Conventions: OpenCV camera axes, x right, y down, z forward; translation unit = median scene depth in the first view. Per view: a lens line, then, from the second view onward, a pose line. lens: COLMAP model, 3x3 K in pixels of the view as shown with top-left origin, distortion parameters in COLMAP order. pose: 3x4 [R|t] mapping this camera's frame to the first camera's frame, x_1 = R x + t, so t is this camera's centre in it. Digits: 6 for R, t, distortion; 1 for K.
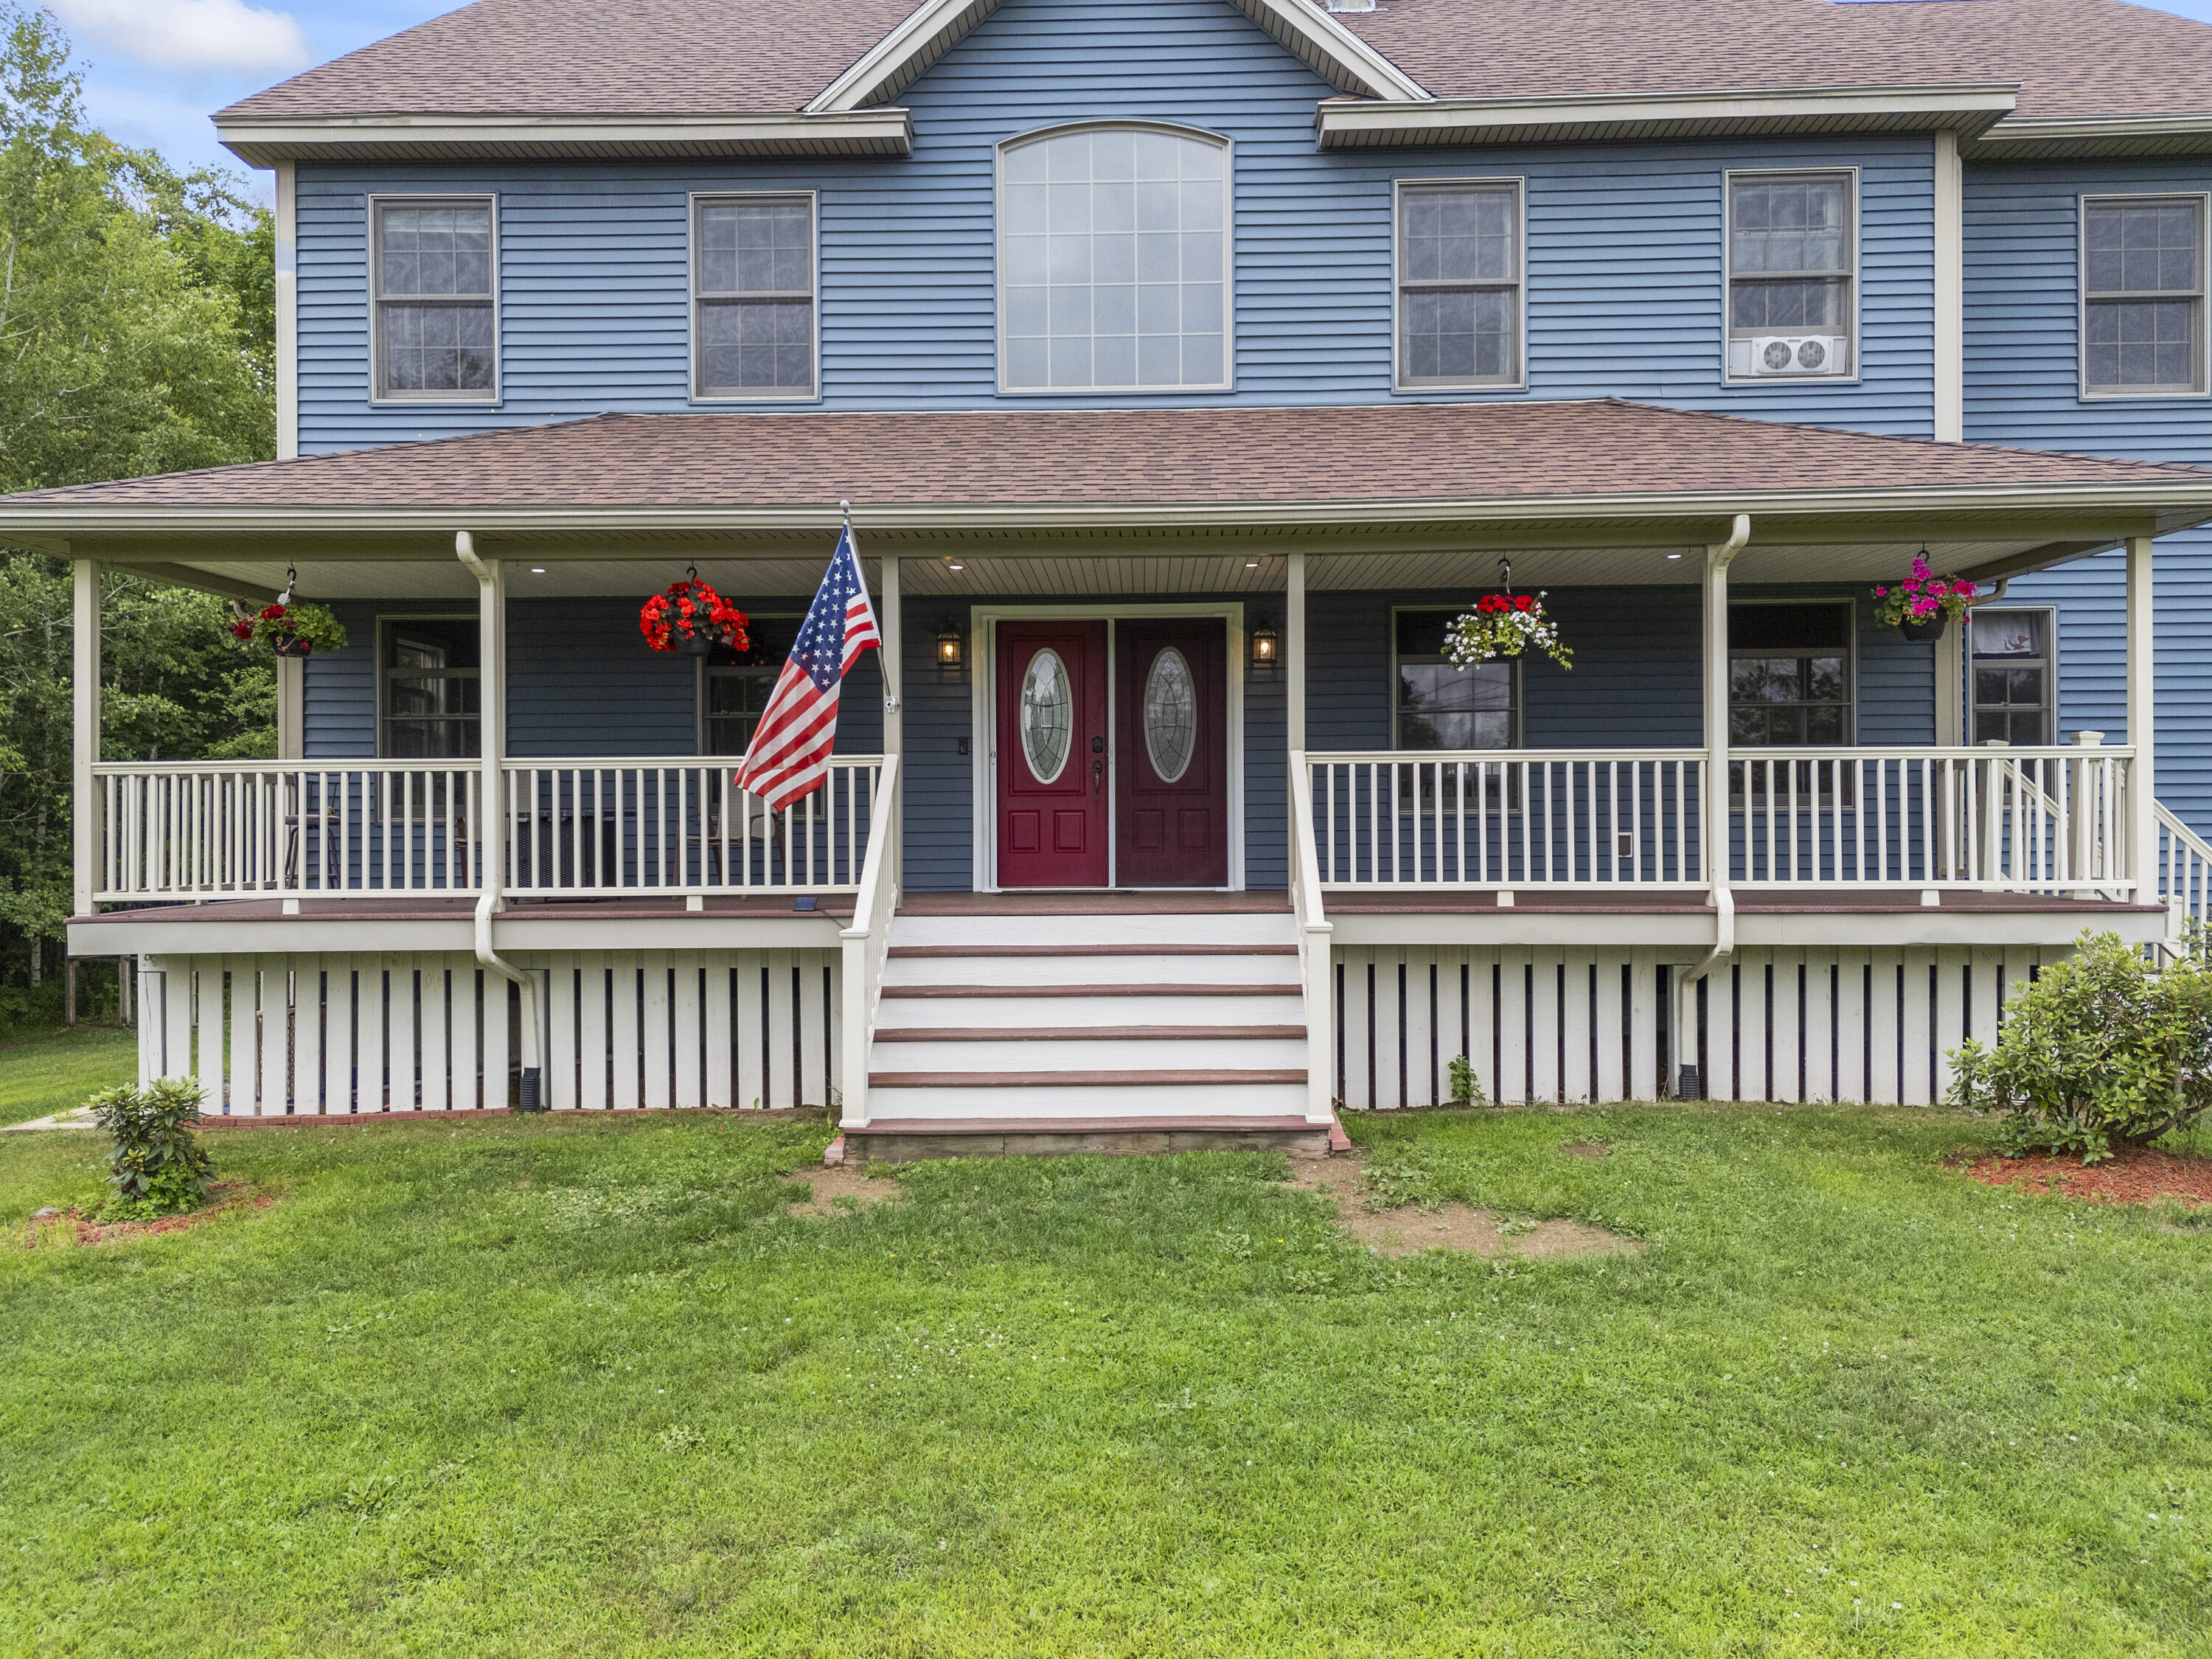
lens RADIAL K [[1666.1, 0, 1109.0], [0, 1666.1, 826.0], [0, 0, 1]] dist [-0.001111, -0.001619]
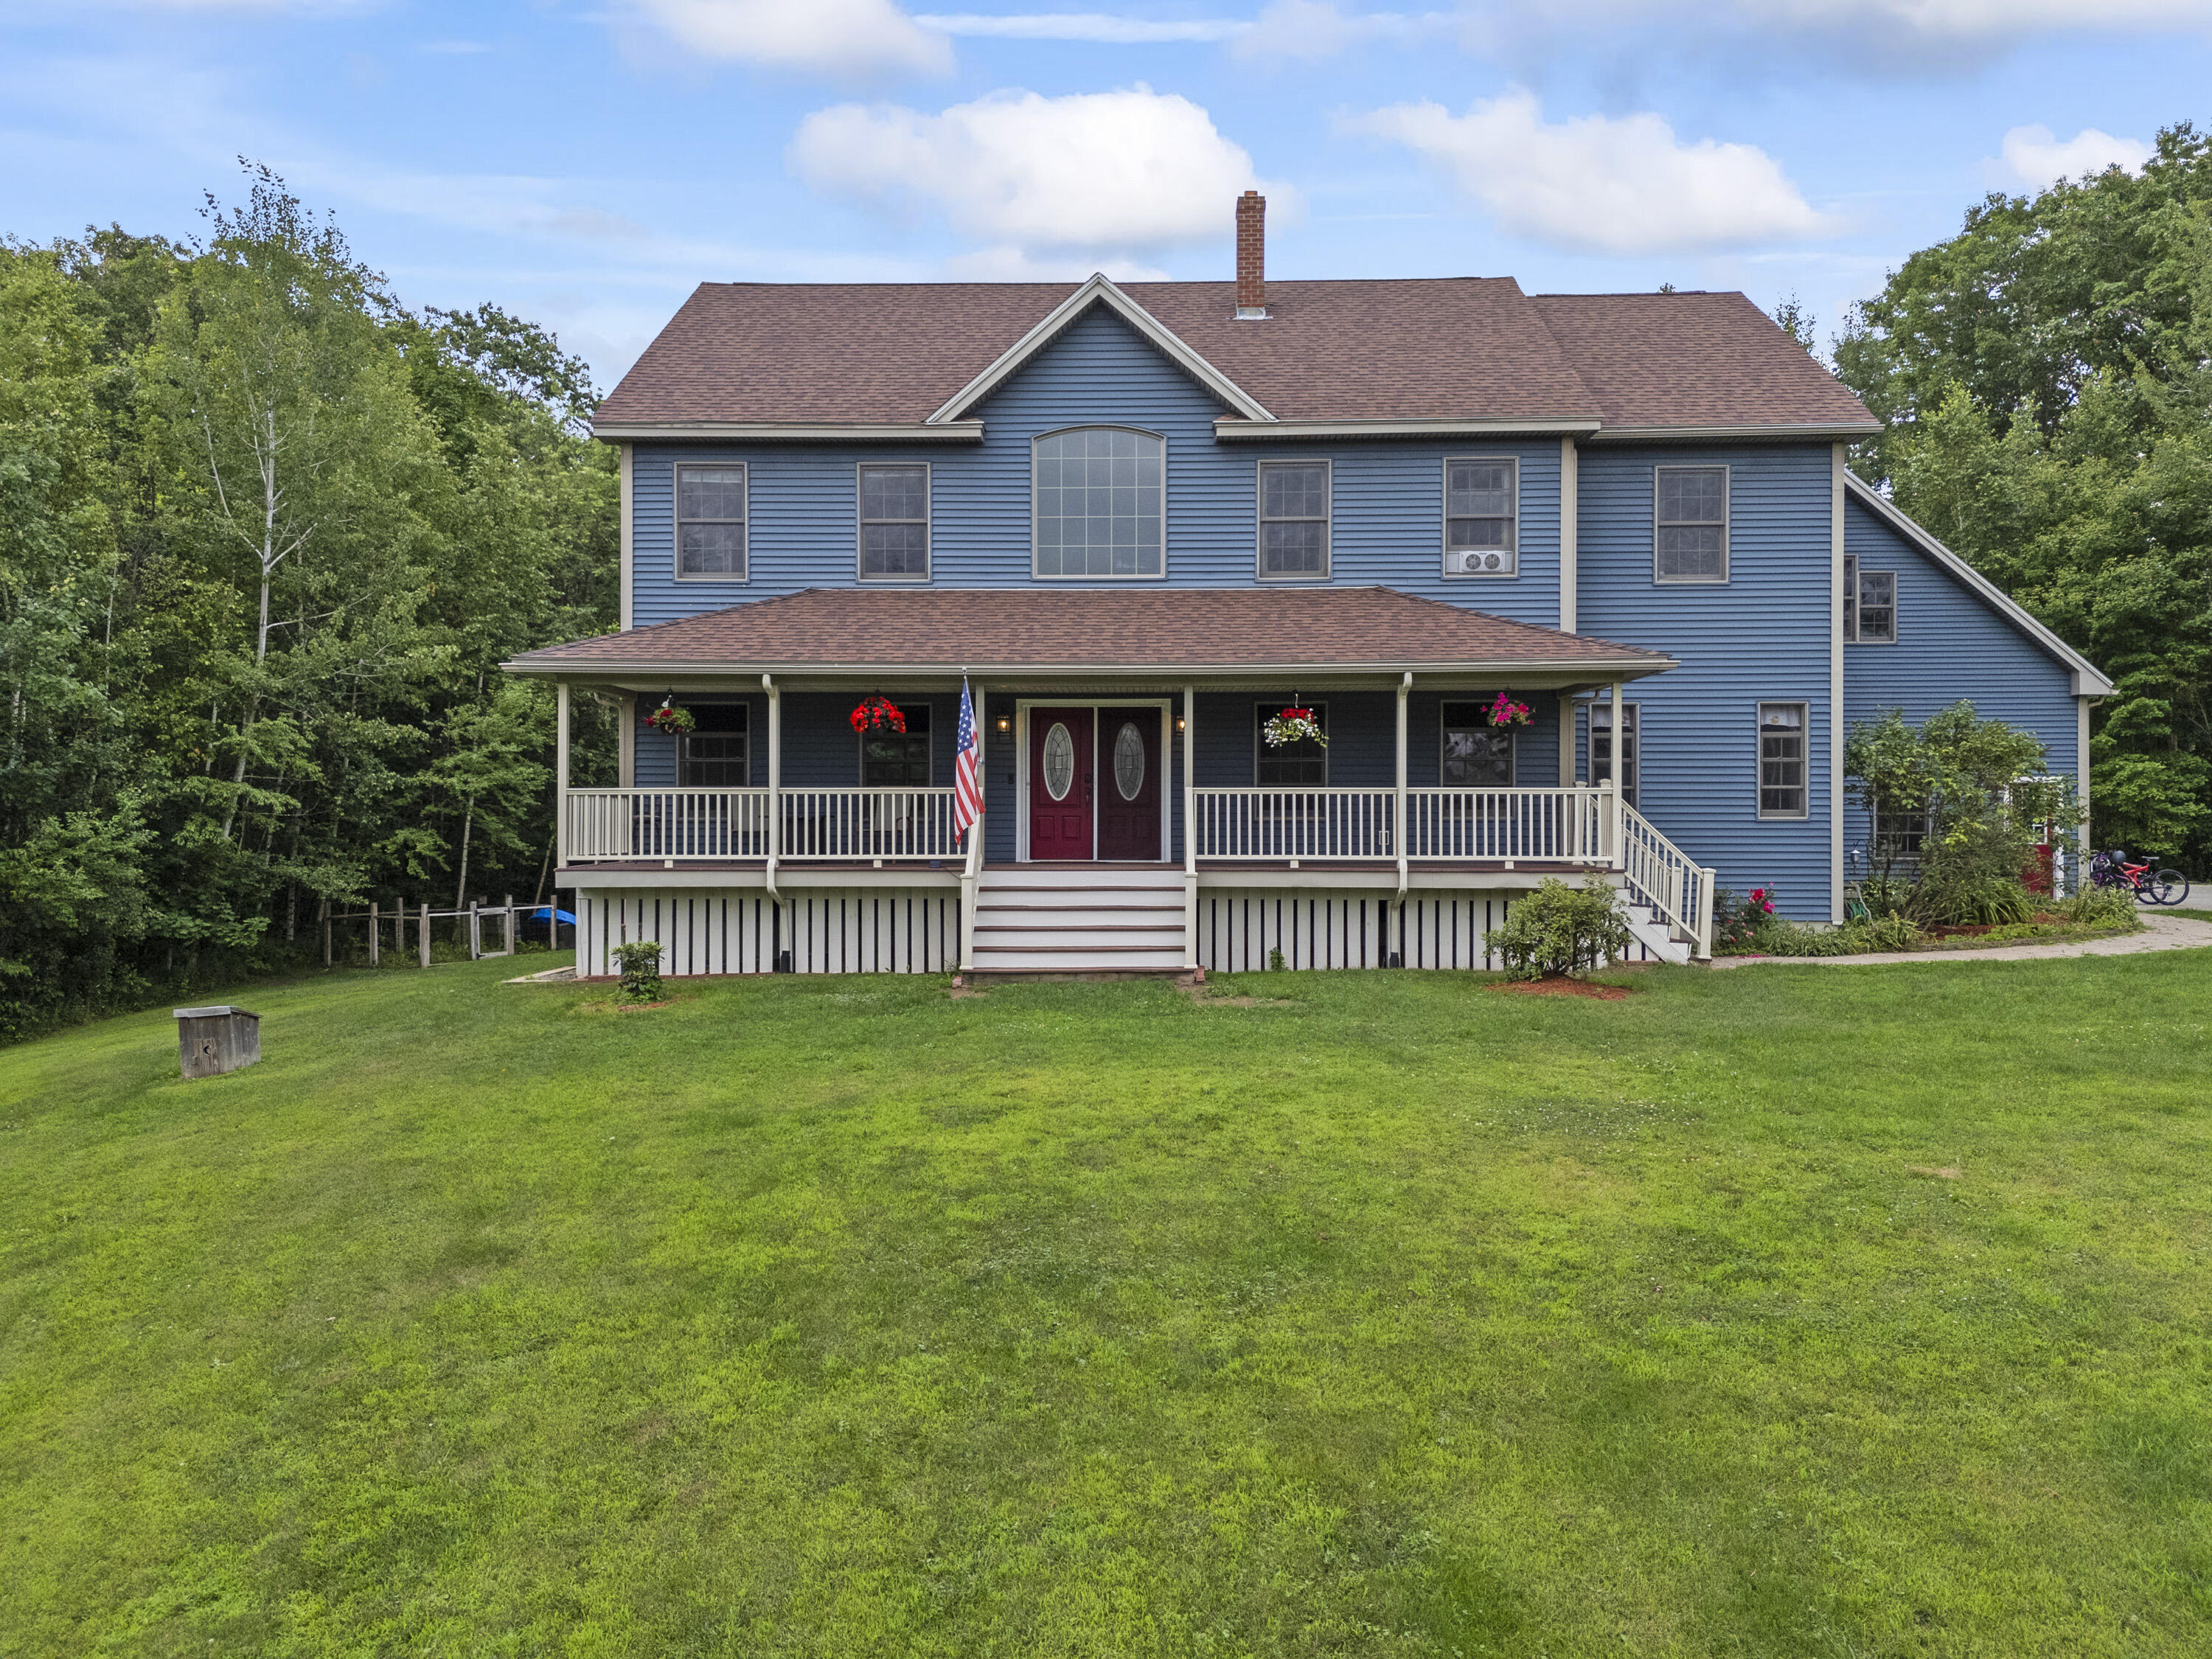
lens RADIAL K [[1666.1, 0, 1104.2], [0, 1666.1, 830.9], [0, 0, 1]] dist [-0.001111, -0.001619]
pose [[0.999970, 0.007341, -0.002402, 0.017215], [-0.007332, 0.999966, 0.003728, -0.000557], [0.002429, -0.003711, 0.999990, -0.847382]]
